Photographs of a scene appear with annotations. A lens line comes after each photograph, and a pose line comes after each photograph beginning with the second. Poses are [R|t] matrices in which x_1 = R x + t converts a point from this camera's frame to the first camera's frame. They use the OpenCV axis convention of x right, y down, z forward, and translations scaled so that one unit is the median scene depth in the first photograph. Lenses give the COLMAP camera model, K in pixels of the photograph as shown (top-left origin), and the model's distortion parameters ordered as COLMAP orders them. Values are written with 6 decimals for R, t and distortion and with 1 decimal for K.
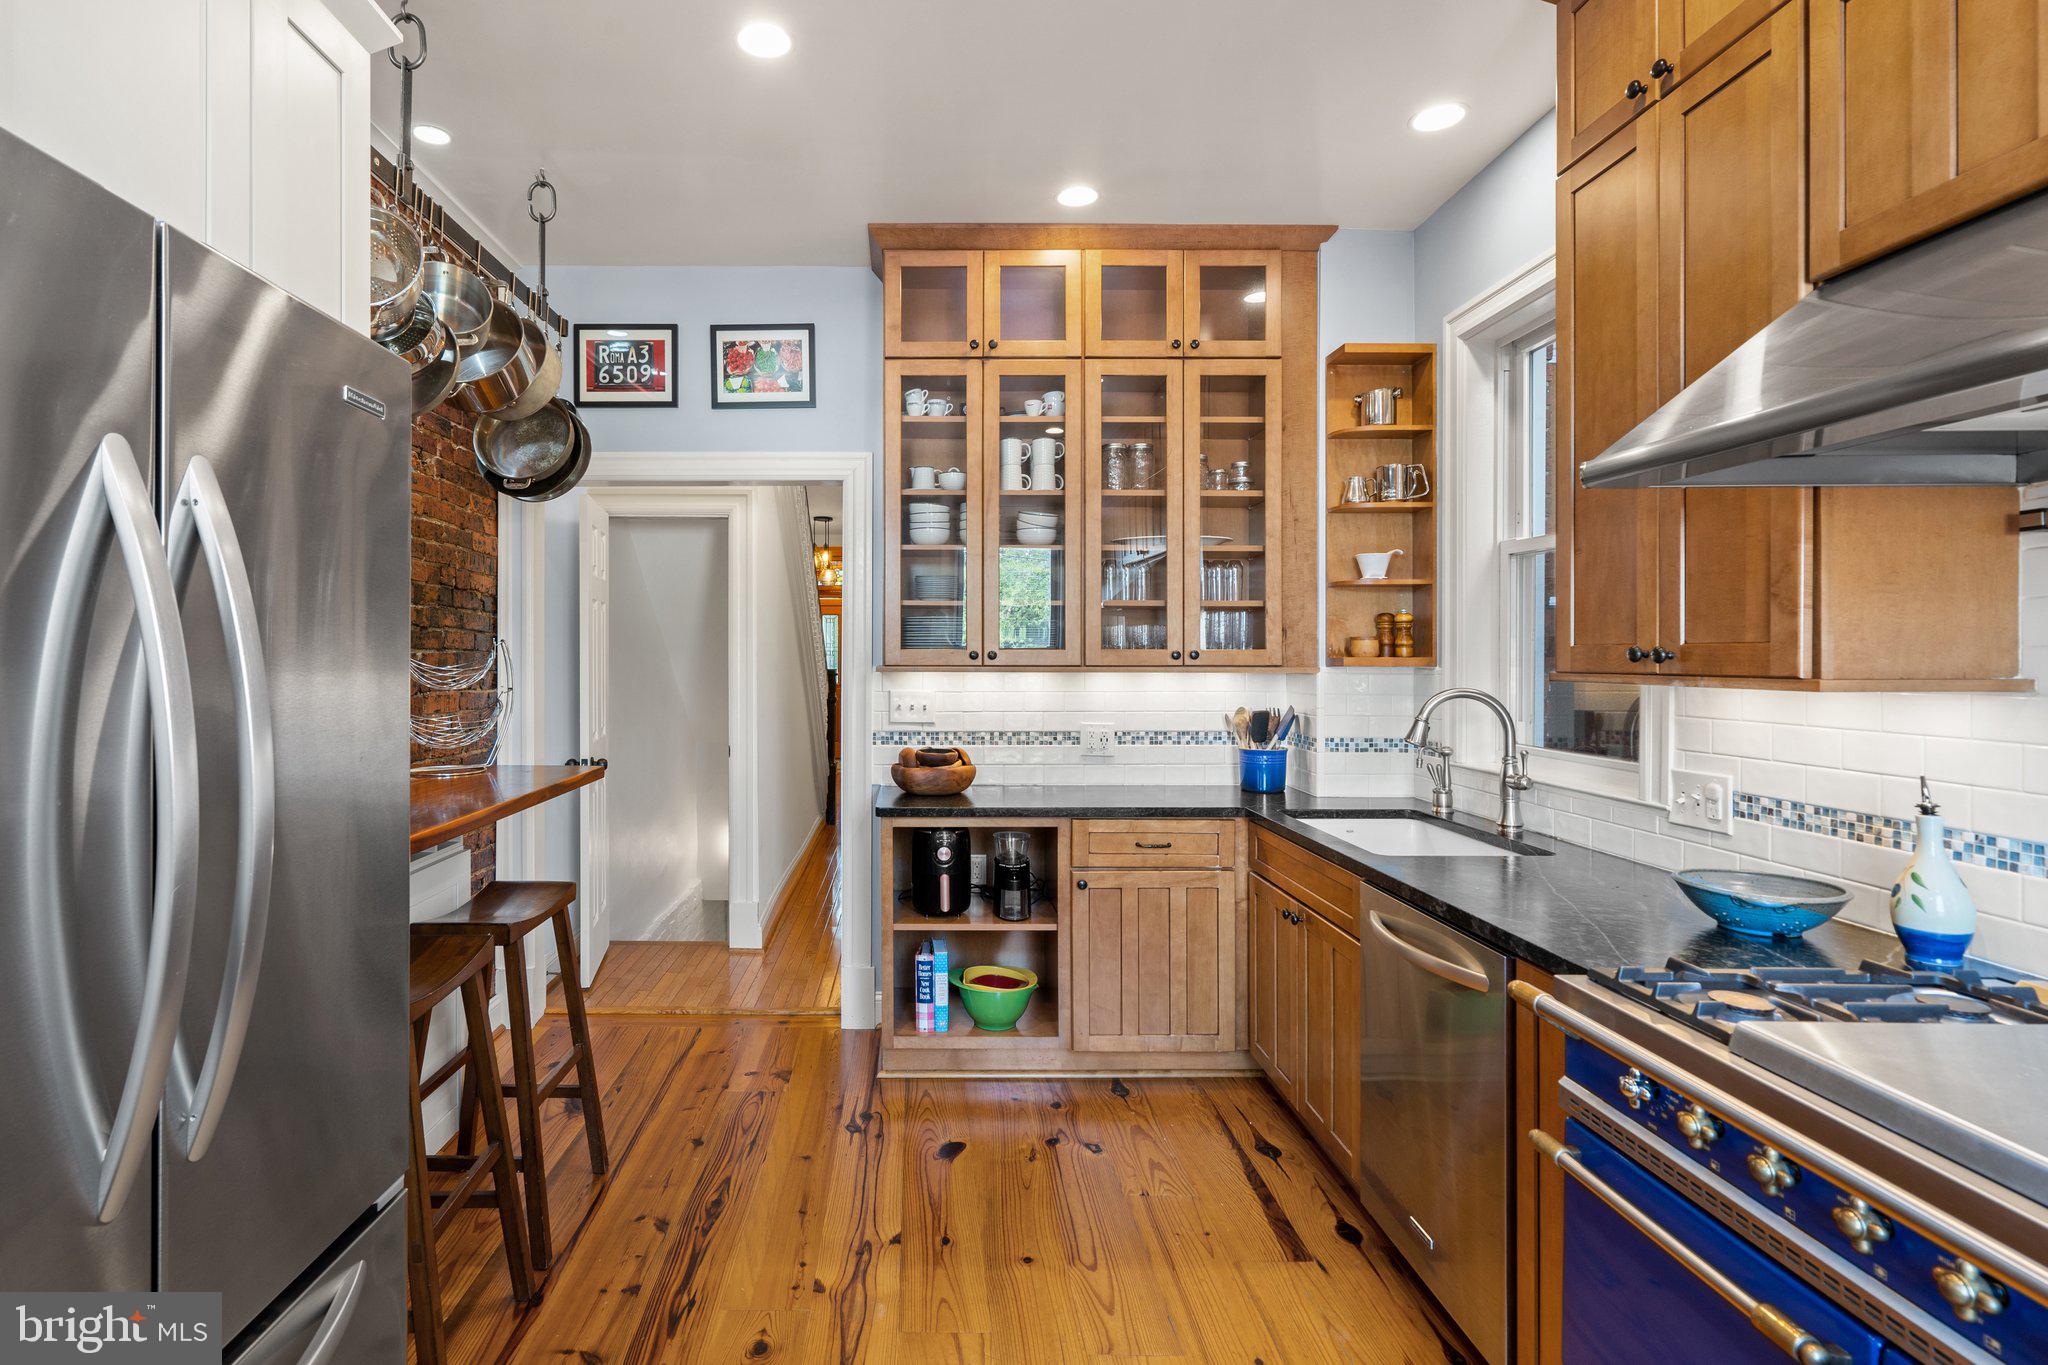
lens RADIAL K [[985.5, 0, 1008.8], [0, 985.5, 669.6], [0, 0, 1]] dist [-0.001404, 0.000770]
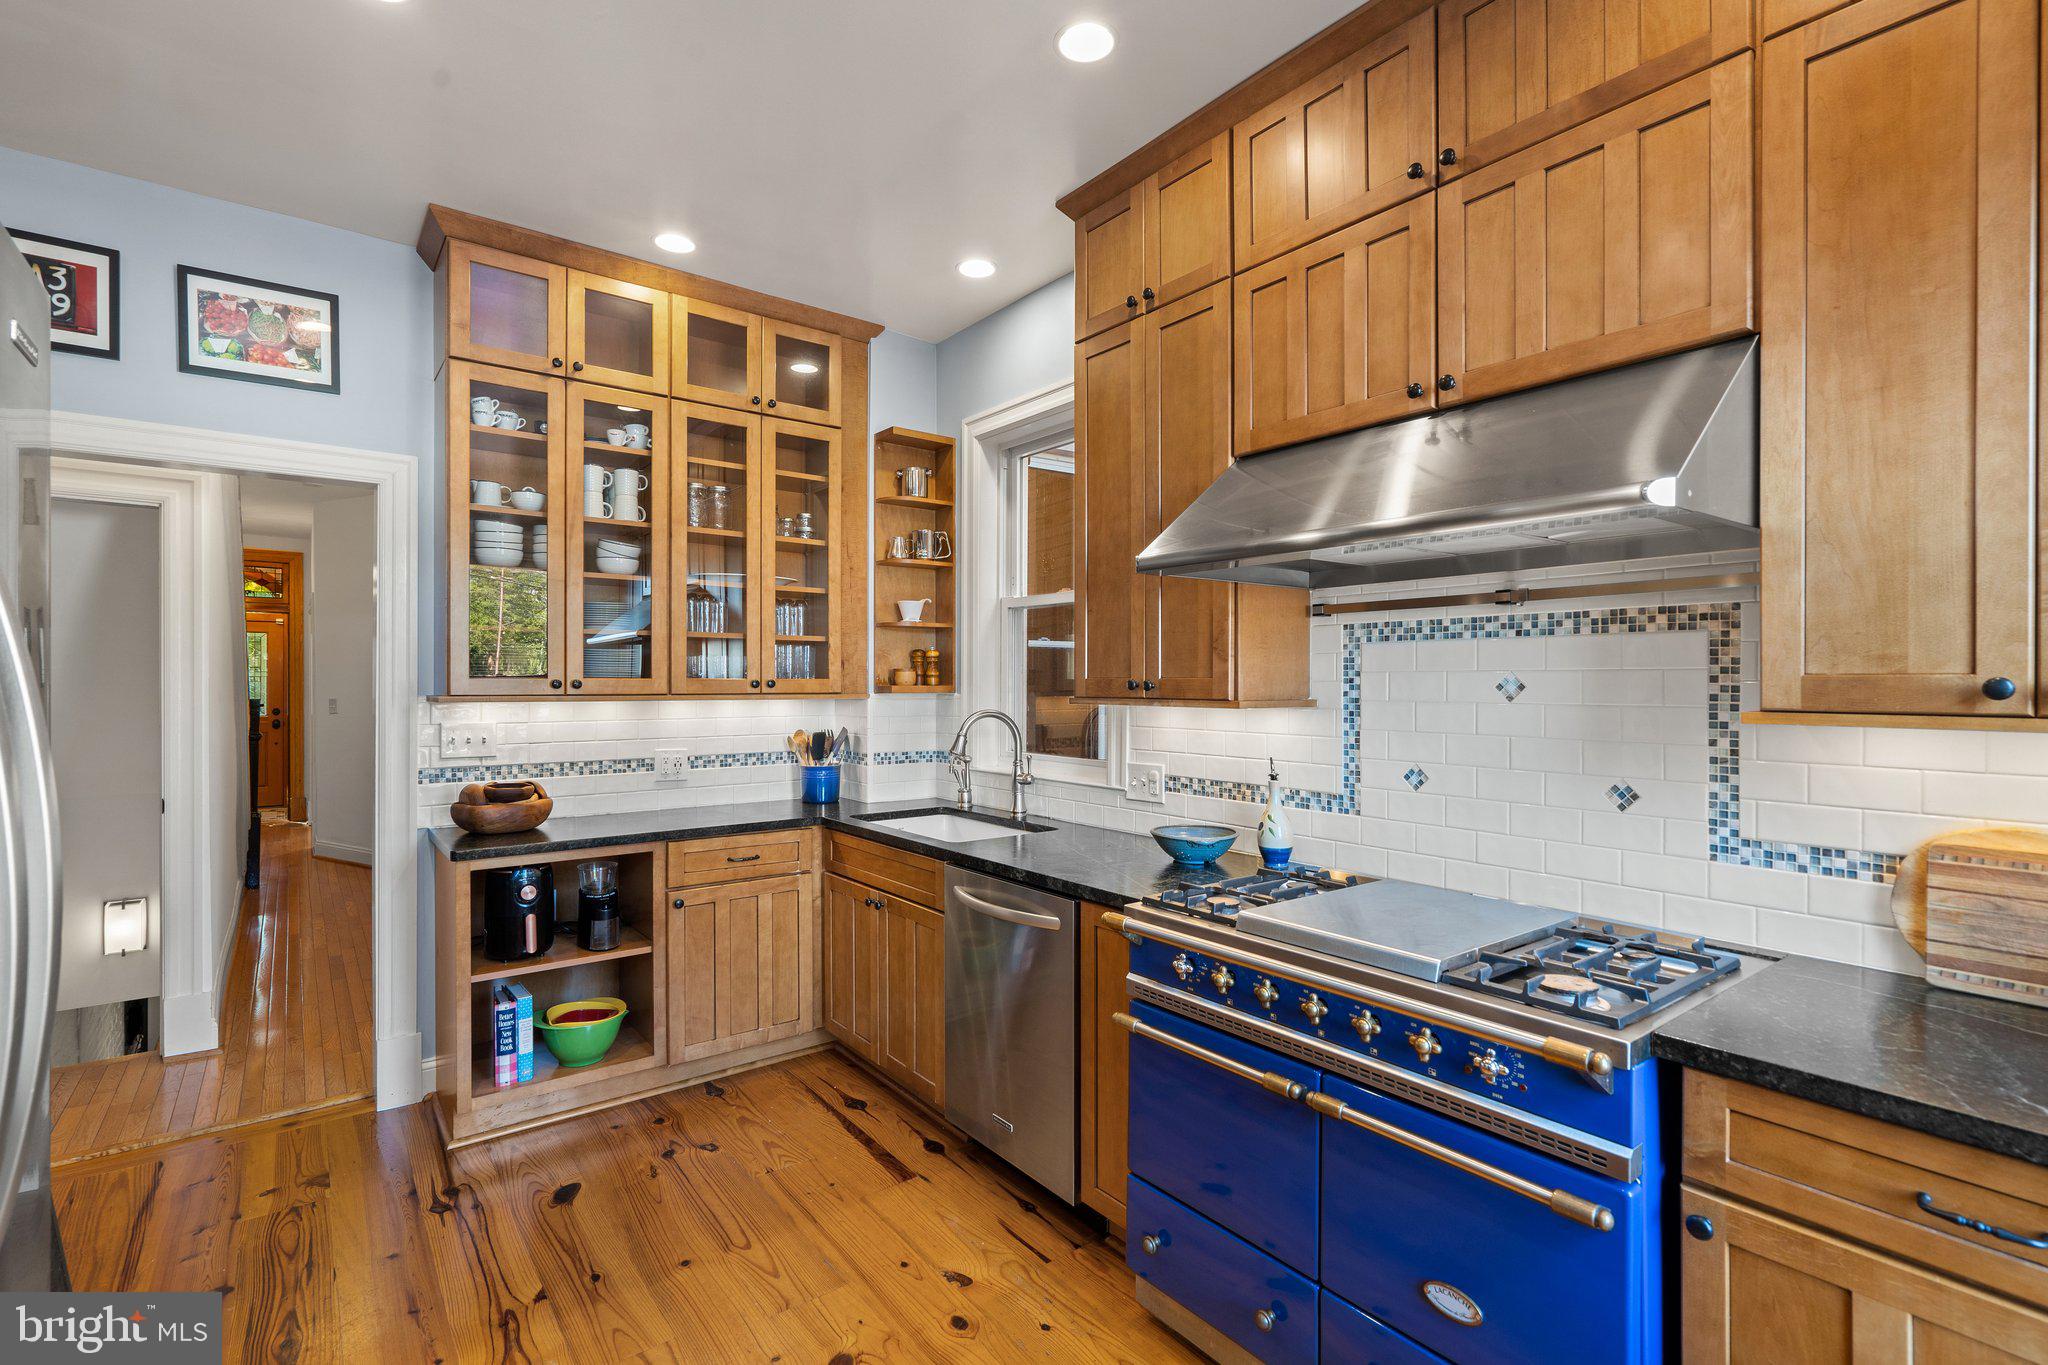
lens RADIAL K [[943.3, 0, 1003.5], [0, 943.3, 695.9], [0, 0, 1]] dist [0.000094, 0.000078]
pose [[0.790814, -0.008314, 0.612000, -0.261834], [0.006179, 0.999965, 0.005600, -0.005515], [-0.612025, -0.000647, 0.790838, 0.000101]]
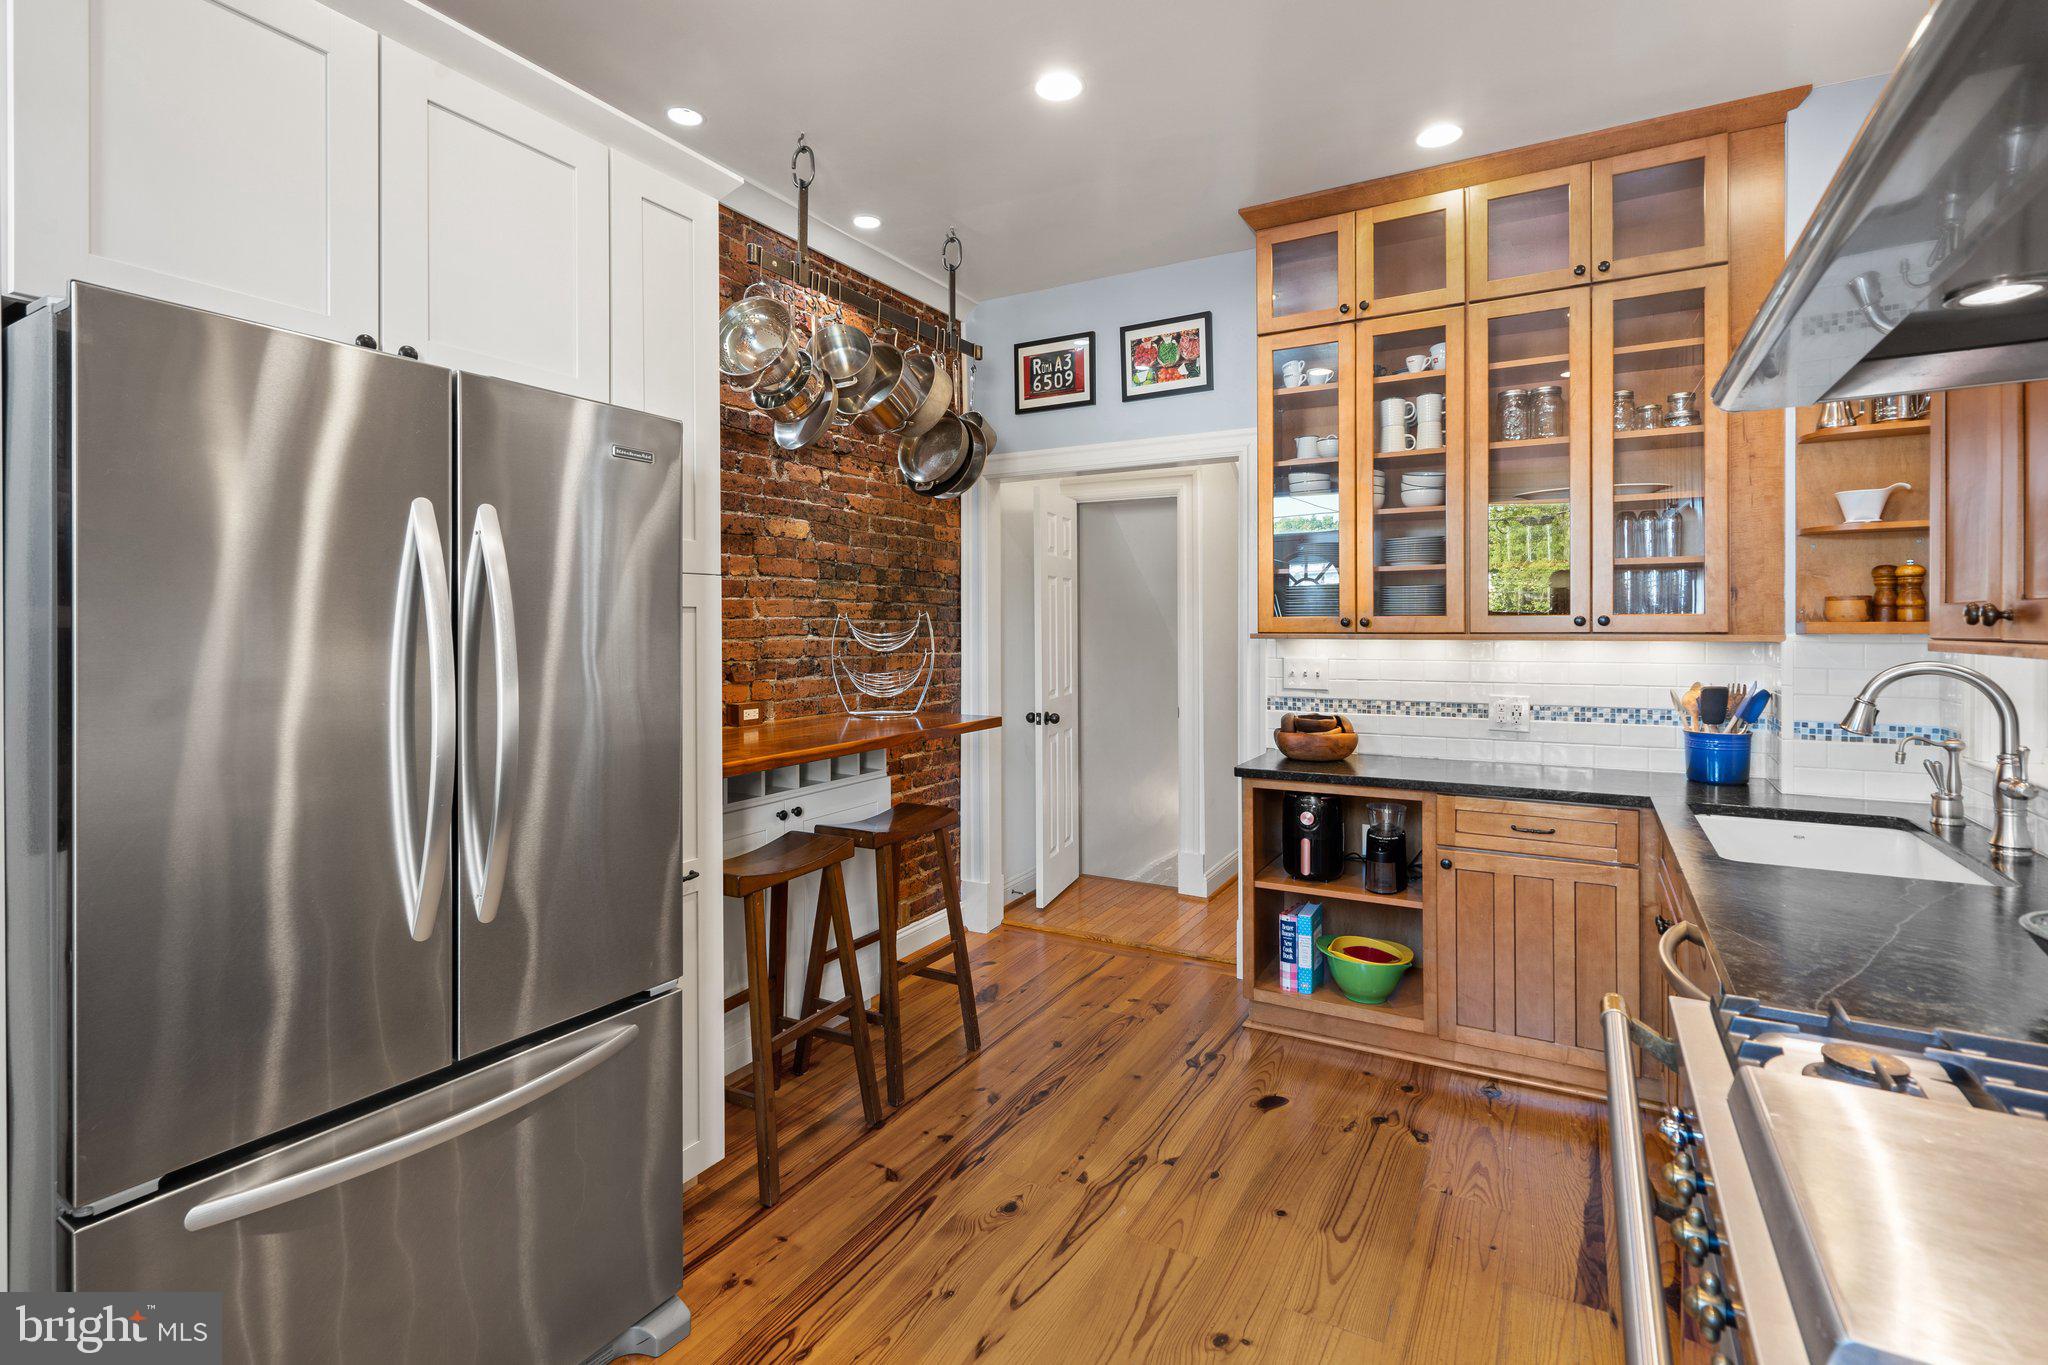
lens RADIAL K [[943.3, 0, 1006.6], [0, 943.3, 643.5], [0, 0, 1]] dist [0.000094, 0.000078]
pose [[0.872695, 0.005900, -0.488230, 0.137873], [-0.002768, 0.999971, 0.007136, 0.001259], [0.488258, -0.004876, 0.872686, 0.005301]]
